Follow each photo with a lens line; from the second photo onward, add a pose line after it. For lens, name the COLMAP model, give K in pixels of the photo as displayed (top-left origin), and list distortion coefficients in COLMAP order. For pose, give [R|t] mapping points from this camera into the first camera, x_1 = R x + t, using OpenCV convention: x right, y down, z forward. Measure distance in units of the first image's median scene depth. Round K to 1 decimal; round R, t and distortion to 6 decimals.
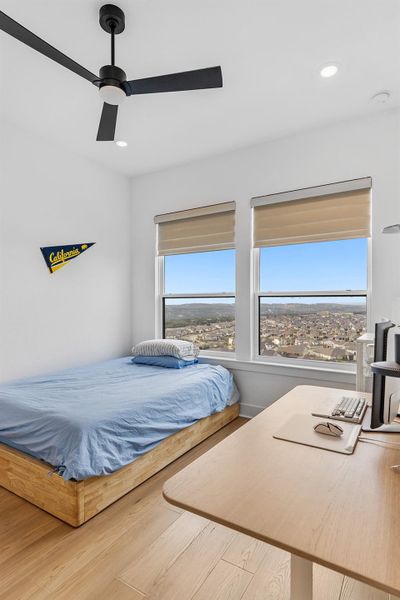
lens RADIAL K [[324.5, 0, 200.2], [0, 324.5, 302.7], [0, 0, 1]] dist [0.003922, -0.008102]
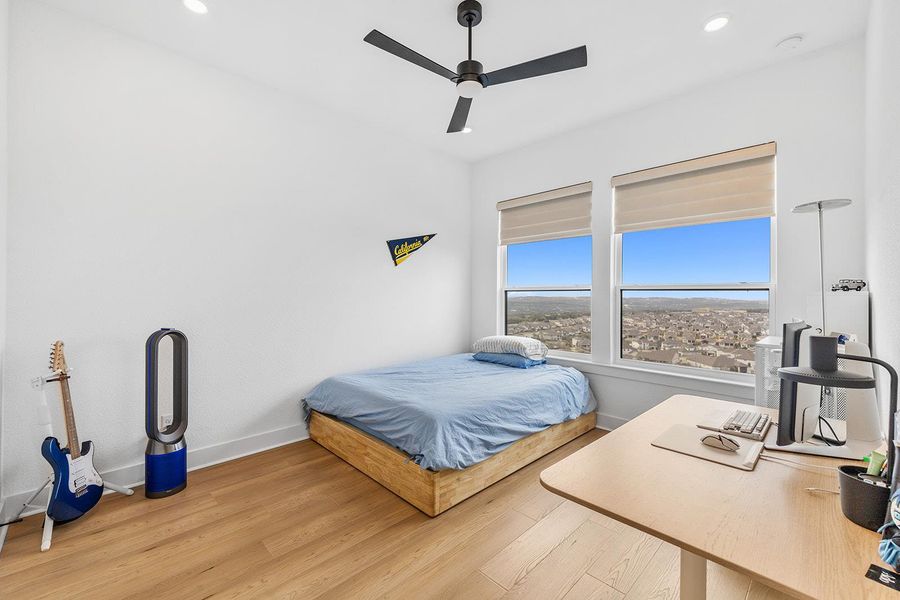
lens RADIAL K [[373.1, 0, 438.6], [0, 373.1, 290.7], [0, 0, 1]] dist [0.002577, -0.003754]
pose [[0.969132, 0.004718, -0.246499, -0.061979], [-0.007431, 0.999922, -0.010077, -0.004163], [0.246432, 0.011598, 0.969091, -0.110750]]
